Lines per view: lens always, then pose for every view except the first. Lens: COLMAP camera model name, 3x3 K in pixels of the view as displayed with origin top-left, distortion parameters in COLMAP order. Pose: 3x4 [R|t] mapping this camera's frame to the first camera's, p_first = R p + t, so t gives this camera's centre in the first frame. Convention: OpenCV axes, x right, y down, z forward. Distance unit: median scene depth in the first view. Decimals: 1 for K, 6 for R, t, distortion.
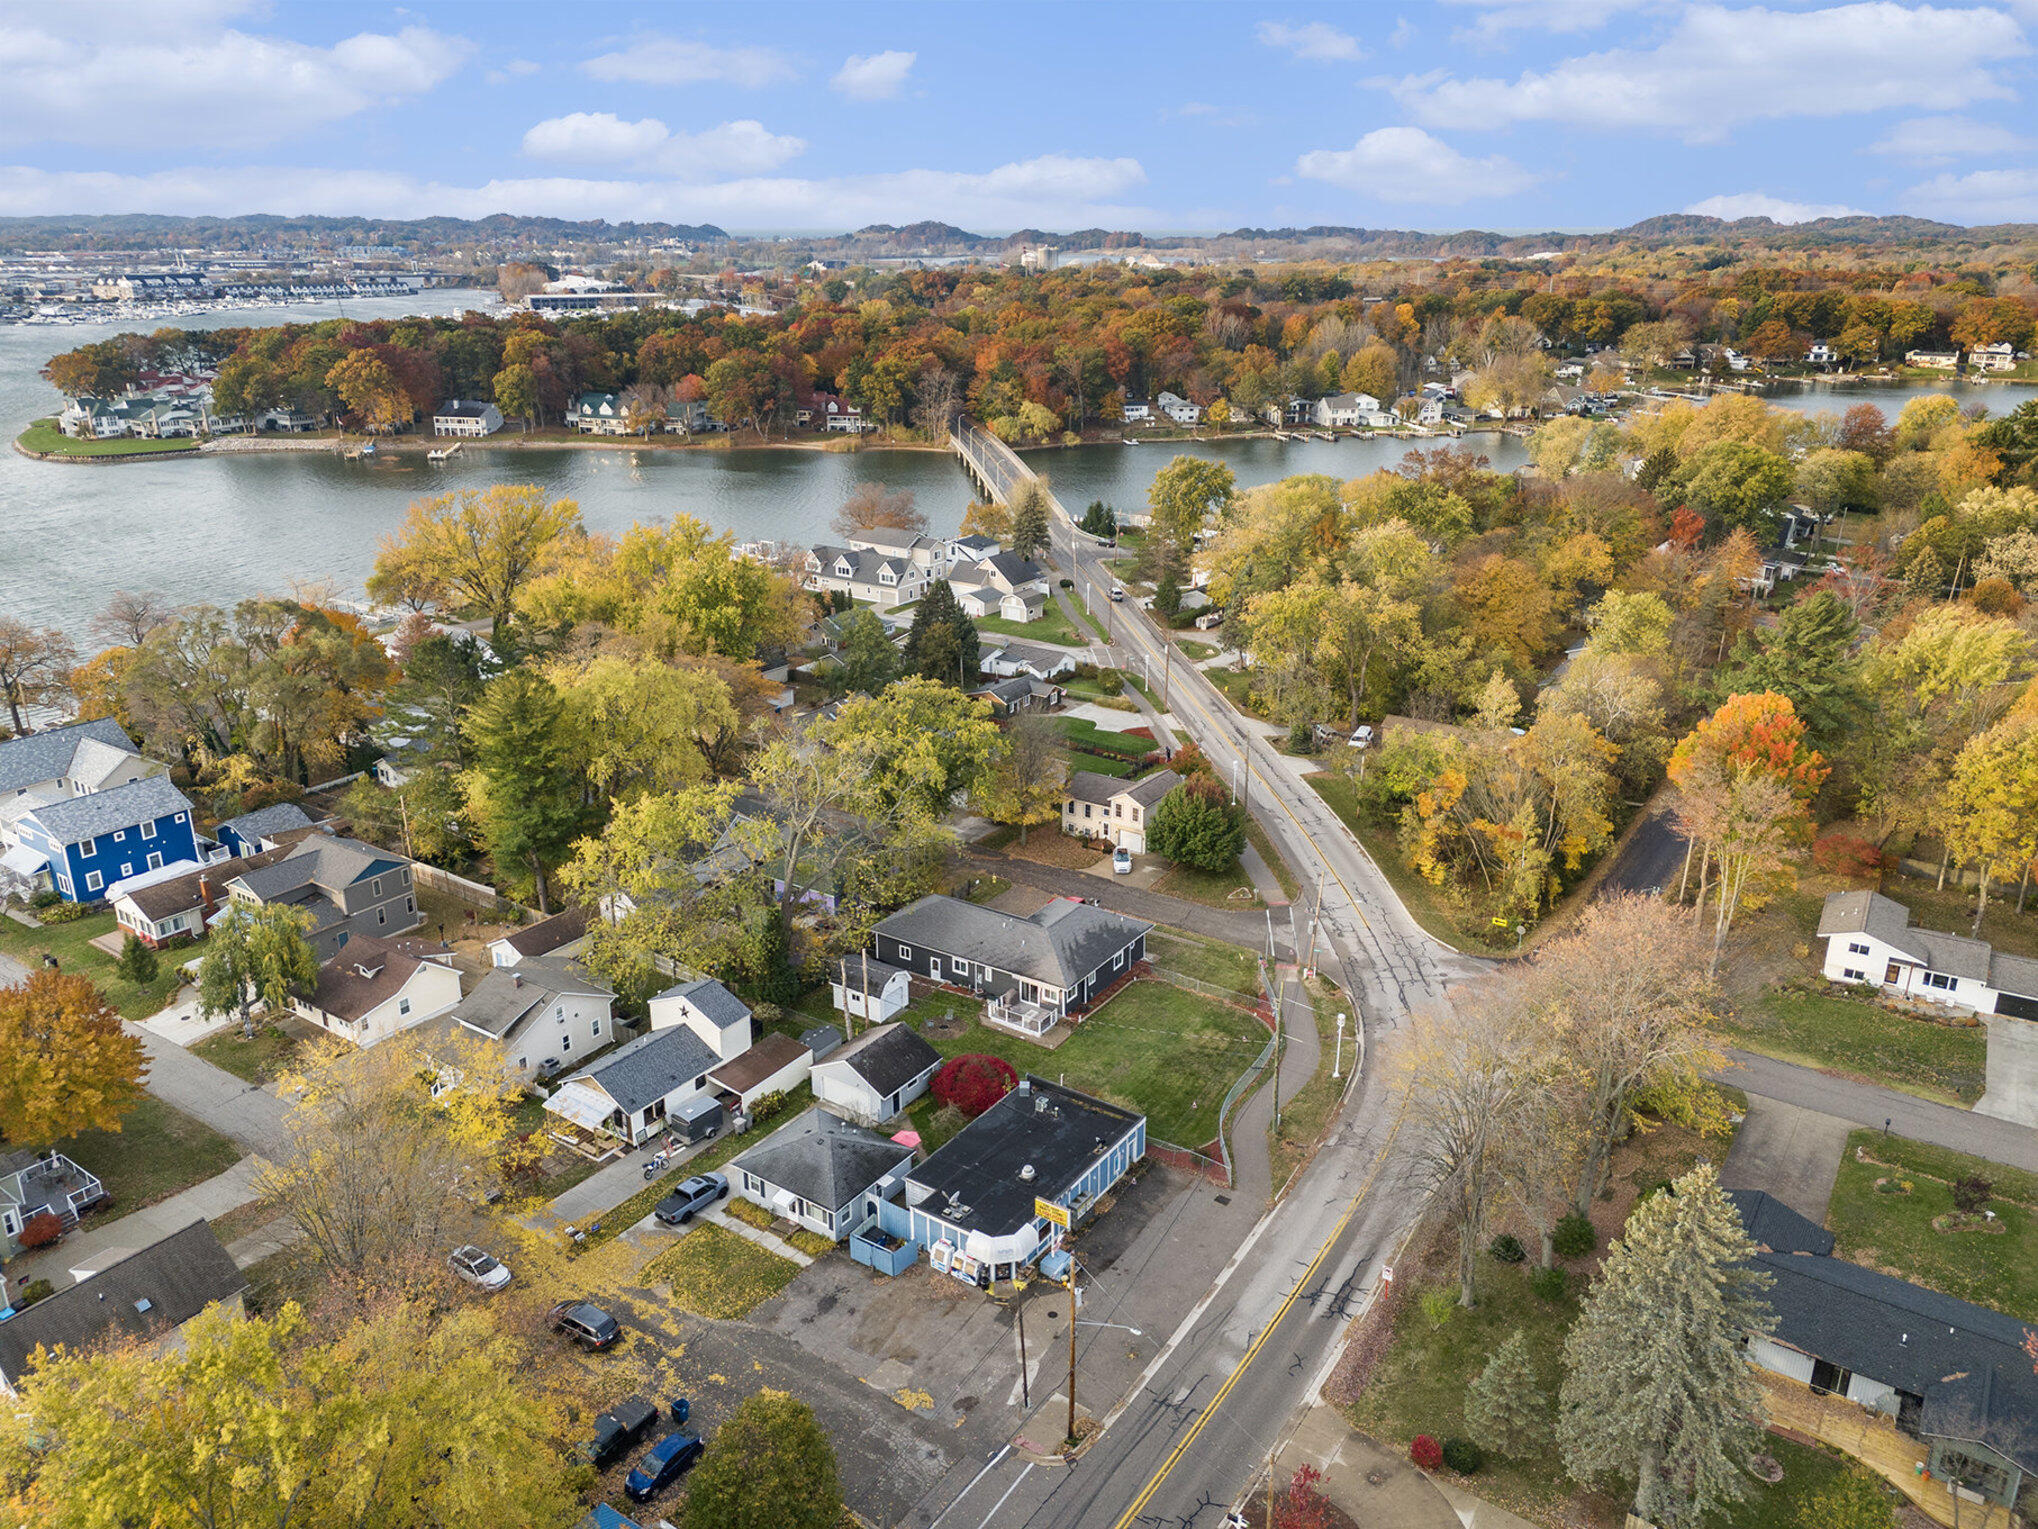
lens RADIAL K [[1492.6, 0, 1019.0], [0, 1492.6, 764.5], [0, 0, 1]] dist [0.118707, -0.166631]
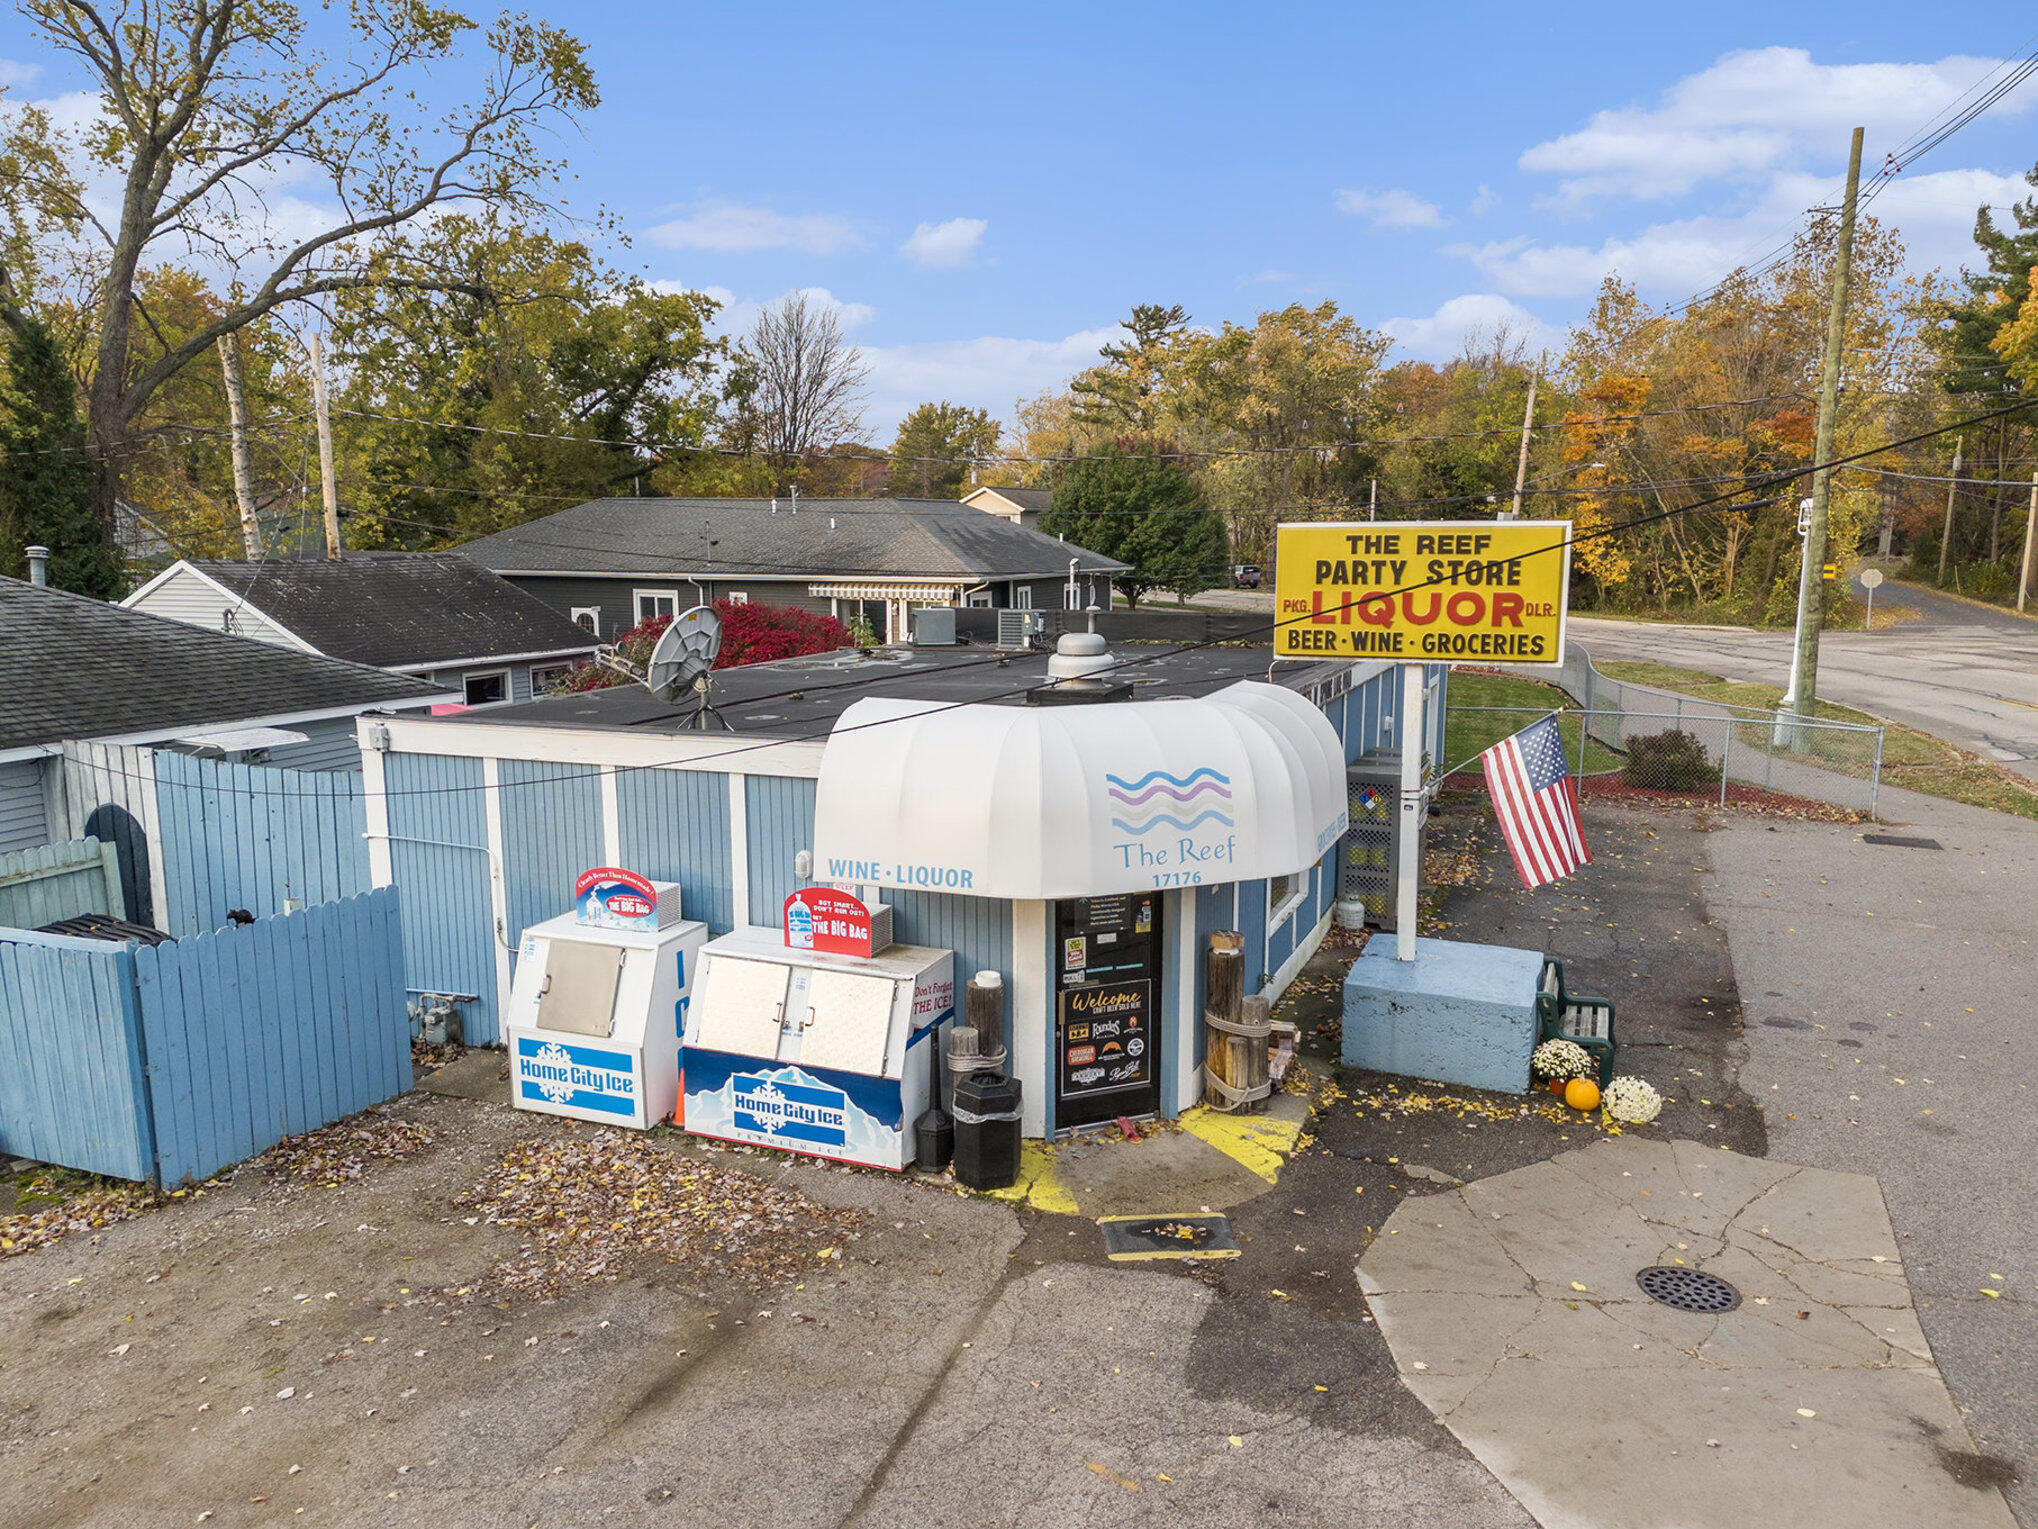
lens RADIAL K [[1497.5, 0, 1020.2], [0, 1497.5, 754.6], [0, 0, 1]] dist [0.074540, -0.077034]
pose [[0.977468, -0.032653, 0.208544, -0.025157], [0.071332, 0.980939, -0.180750, 0.196290], [-0.198667, 0.191553, 0.961165, 0.514839]]
